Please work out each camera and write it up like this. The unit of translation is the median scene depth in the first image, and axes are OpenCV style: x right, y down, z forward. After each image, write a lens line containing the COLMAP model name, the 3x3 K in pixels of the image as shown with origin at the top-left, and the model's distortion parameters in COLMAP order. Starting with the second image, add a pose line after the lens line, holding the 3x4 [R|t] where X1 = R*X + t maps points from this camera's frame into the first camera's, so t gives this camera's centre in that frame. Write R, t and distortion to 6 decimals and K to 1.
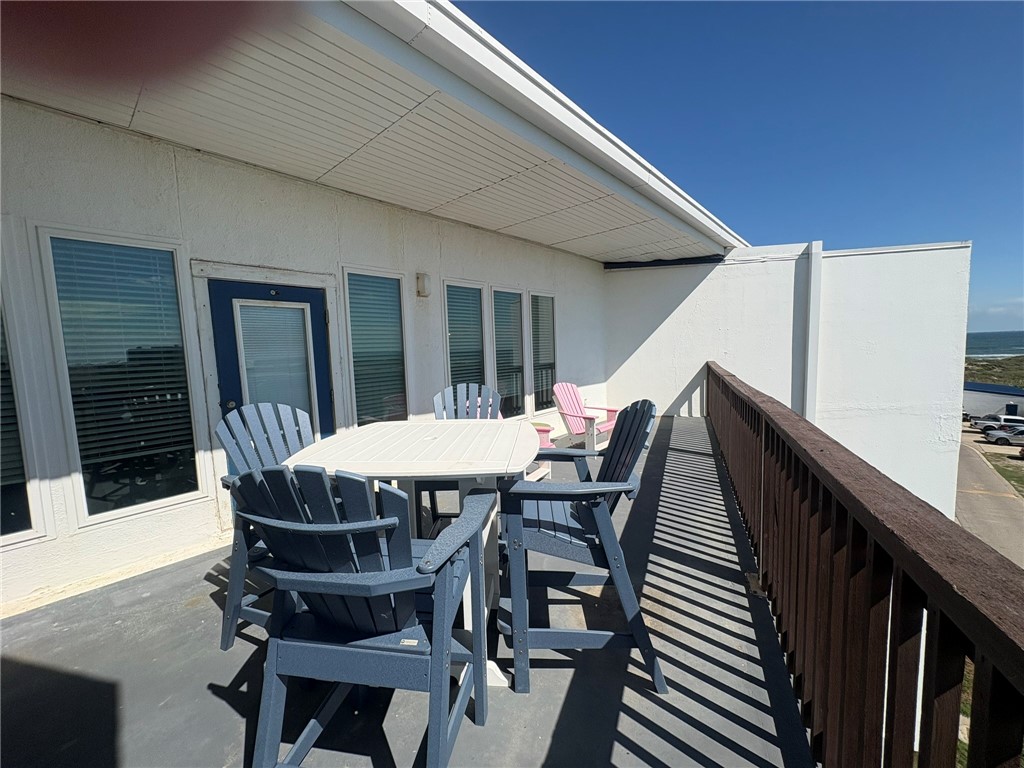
lens RADIAL K [[408.0, 0, 514.9], [0, 408.0, 386.4], [0, 0, 1]] dist [-0.000054, 0.000351]
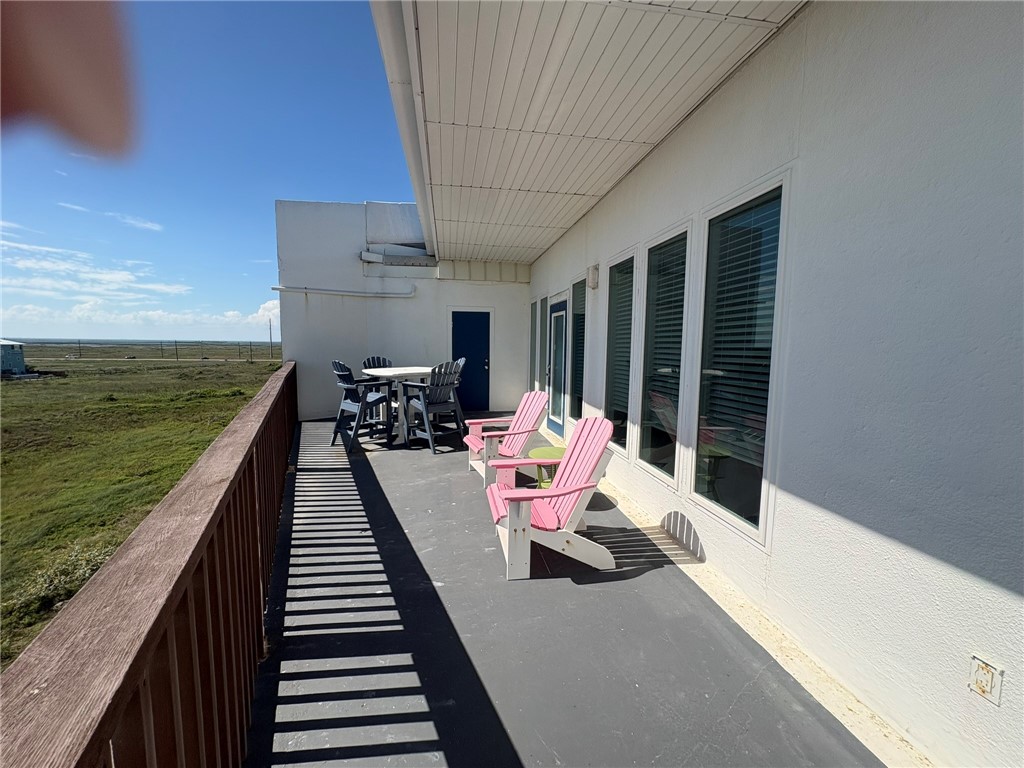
lens RADIAL K [[408.0, 0, 509.6], [0, 408.0, 383.2], [0, 0, 1]] dist [-0.000054, 0.000351]
pose [[-0.659050, 0.099812, -0.745447, 1.035360], [-0.058631, 0.981320, 0.183230, -0.253905], [0.749811, 0.164464, -0.640886, 2.328182]]
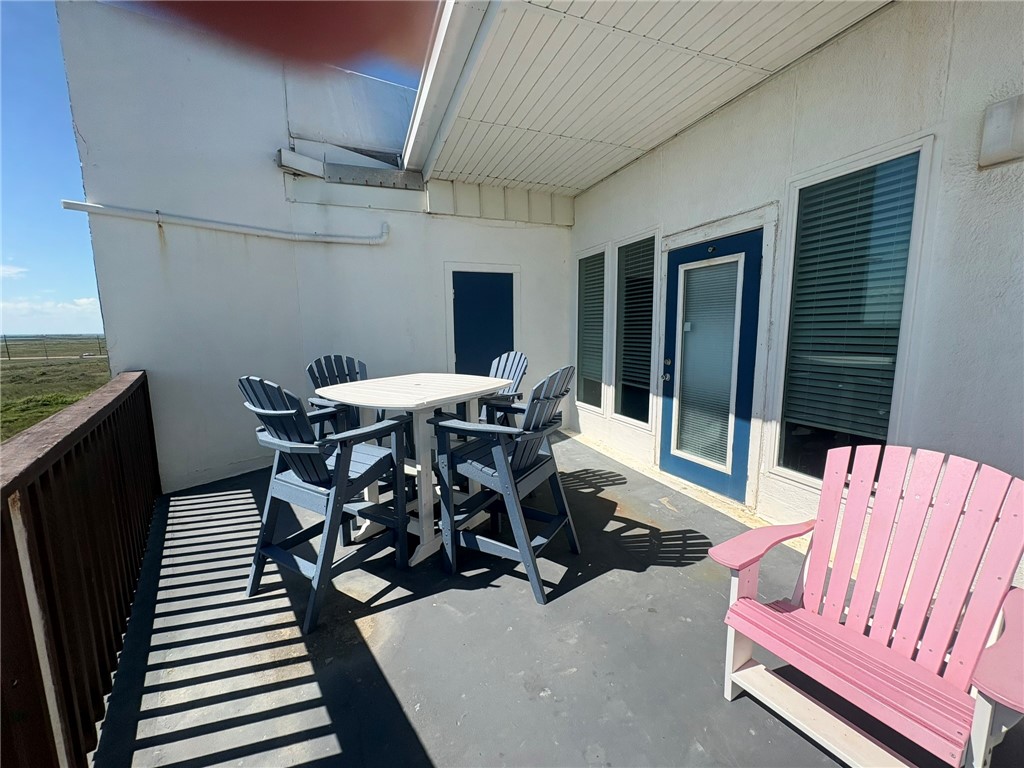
lens RADIAL K [[408.0, 0, 512.5], [0, 408.0, 384.2], [0, 0, 1]] dist [-0.000054, 0.000351]
pose [[-0.490587, 0.158133, -0.856924, 0.492322], [-0.052891, 0.976179, 0.210420, -0.108363], [0.869785, 0.148553, -0.470538, 1.145064]]
